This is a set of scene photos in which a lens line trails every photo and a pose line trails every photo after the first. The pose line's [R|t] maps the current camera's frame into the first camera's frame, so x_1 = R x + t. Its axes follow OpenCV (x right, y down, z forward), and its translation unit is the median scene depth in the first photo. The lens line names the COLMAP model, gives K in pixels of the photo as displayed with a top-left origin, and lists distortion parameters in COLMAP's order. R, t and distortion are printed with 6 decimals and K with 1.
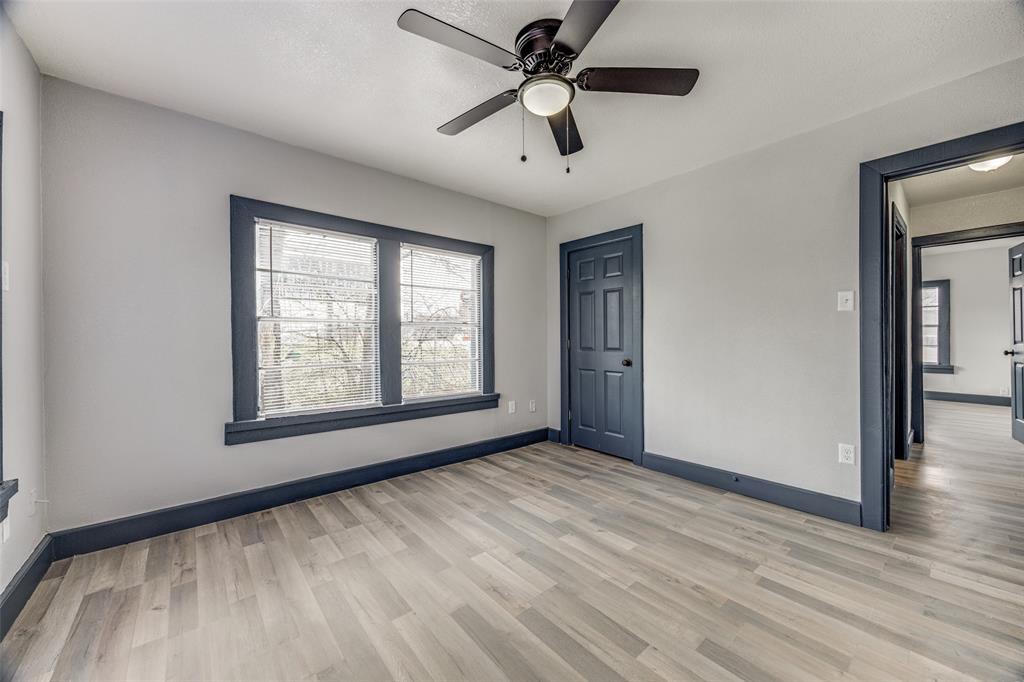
lens RADIAL K [[389.7, 0, 516.6], [0, 389.7, 341.7], [0, 0, 1]] dist [-0.001091, -0.000154]
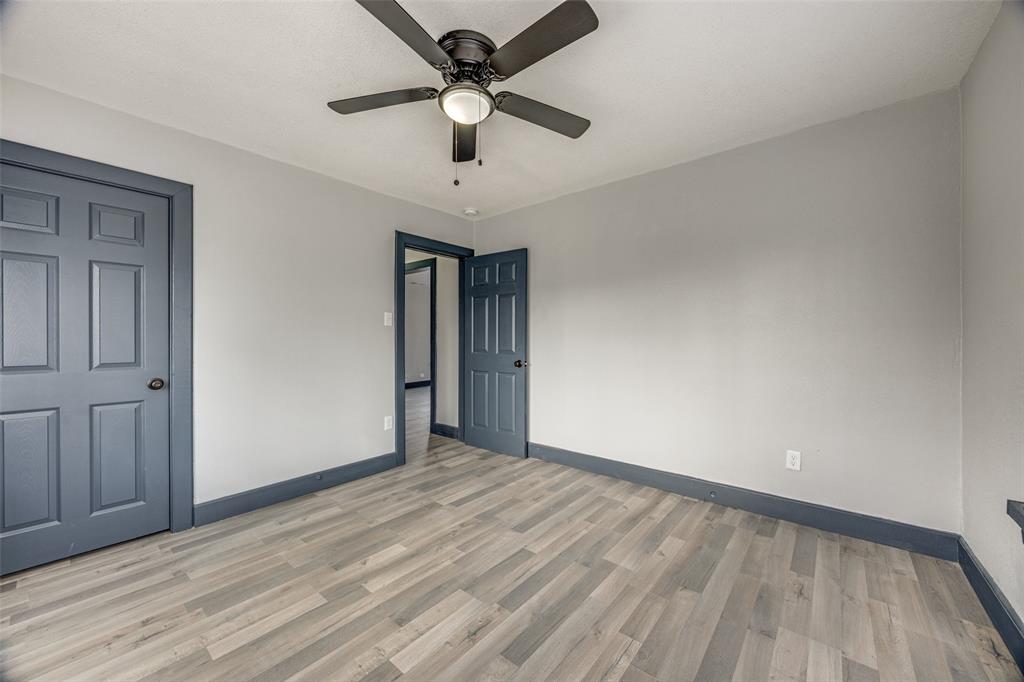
lens RADIAL K [[389.7, 0, 516.6], [0, 389.7, 341.7], [0, 0, 1]] dist [-0.001091, -0.000154]
pose [[-0.178840, 0.002735, 0.983874, -0.626644], [0.016357, 0.999866, 0.000194, -0.009985], [-0.983742, 0.016128, -0.178861, 0.706287]]
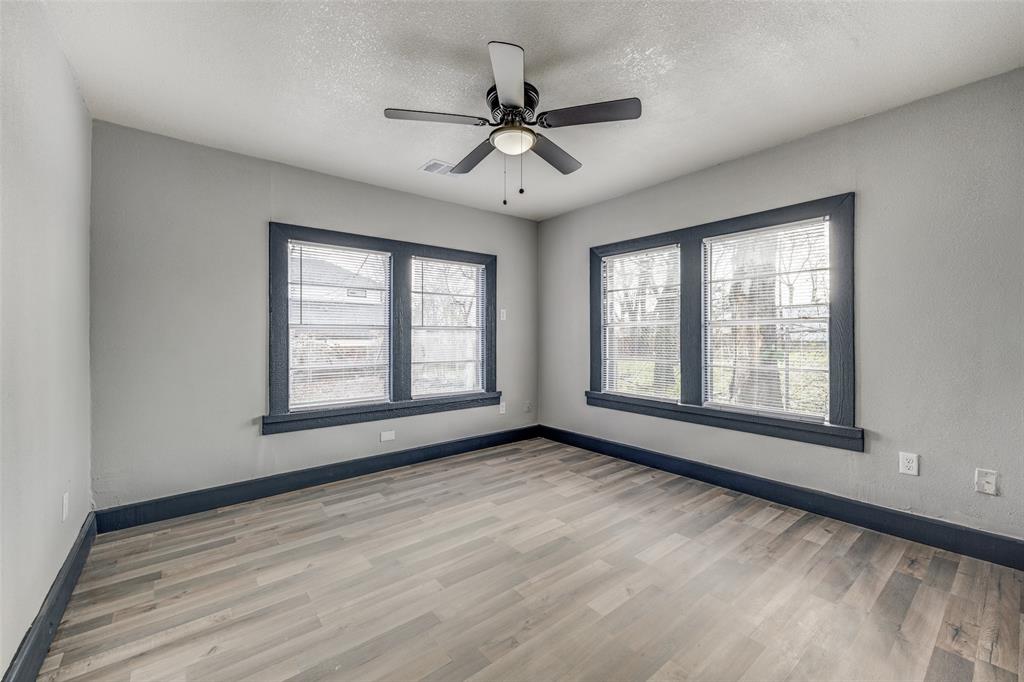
lens RADIAL K [[406.0, 0, 505.3], [0, 406.0, 343.3], [0, 0, 1]] dist [0.005980, 0.000274]
pose [[-0.041351, 0.016856, -0.999003, 0.893812], [-0.003728, 0.999848, 0.017025, -0.014752], [0.999138, 0.004429, -0.041281, 0.685854]]
